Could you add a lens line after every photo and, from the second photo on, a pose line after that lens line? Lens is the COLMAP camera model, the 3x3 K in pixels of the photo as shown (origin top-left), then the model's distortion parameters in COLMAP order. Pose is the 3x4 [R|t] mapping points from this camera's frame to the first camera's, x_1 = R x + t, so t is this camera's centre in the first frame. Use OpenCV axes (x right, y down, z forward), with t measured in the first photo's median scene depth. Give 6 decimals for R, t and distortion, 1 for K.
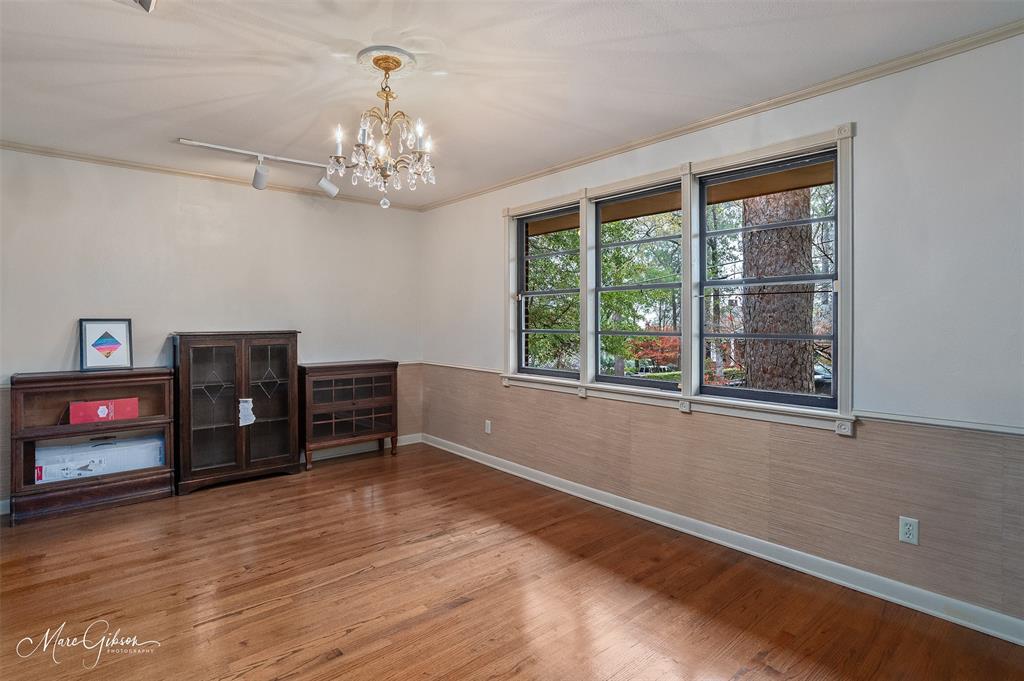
lens RADIAL K [[533.1, 0, 511.9], [0, 533.1, 325.9], [0, 0, 1]] dist [-0.034586, 0.000003]
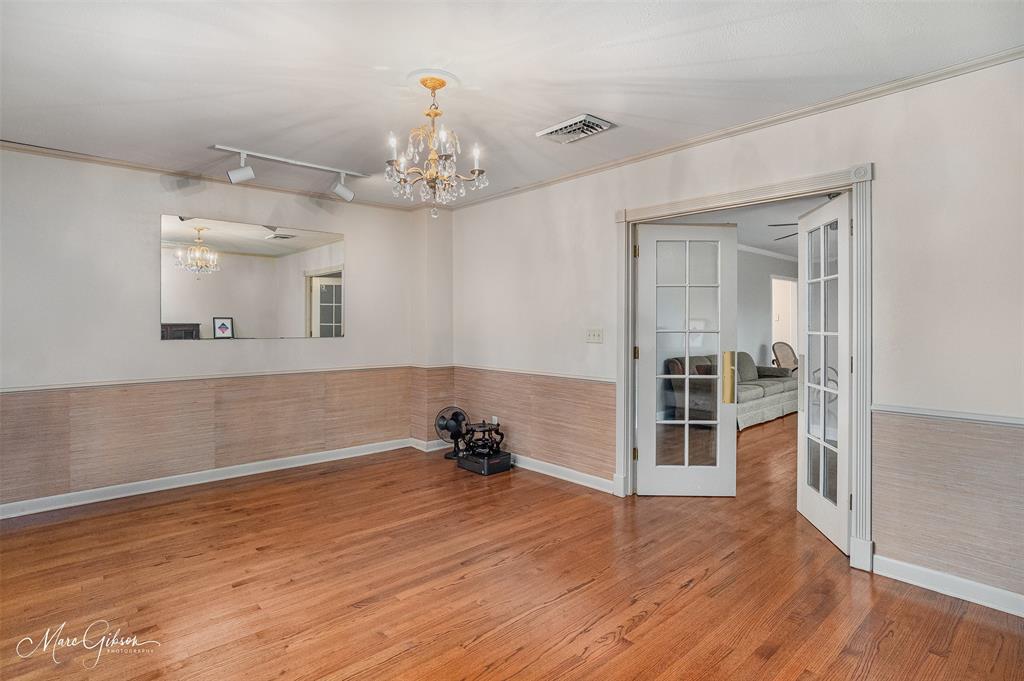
lens RADIAL K [[533.1, 0, 511.9], [0, 533.1, 325.9], [0, 0, 1]] dist [-0.034586, 0.000003]
pose [[-0.999955, -0.002924, -0.008995, -0.387458], [-0.003016, 0.999943, 0.010227, -0.013390], [0.008965, 0.010253, -0.999907, 2.085863]]
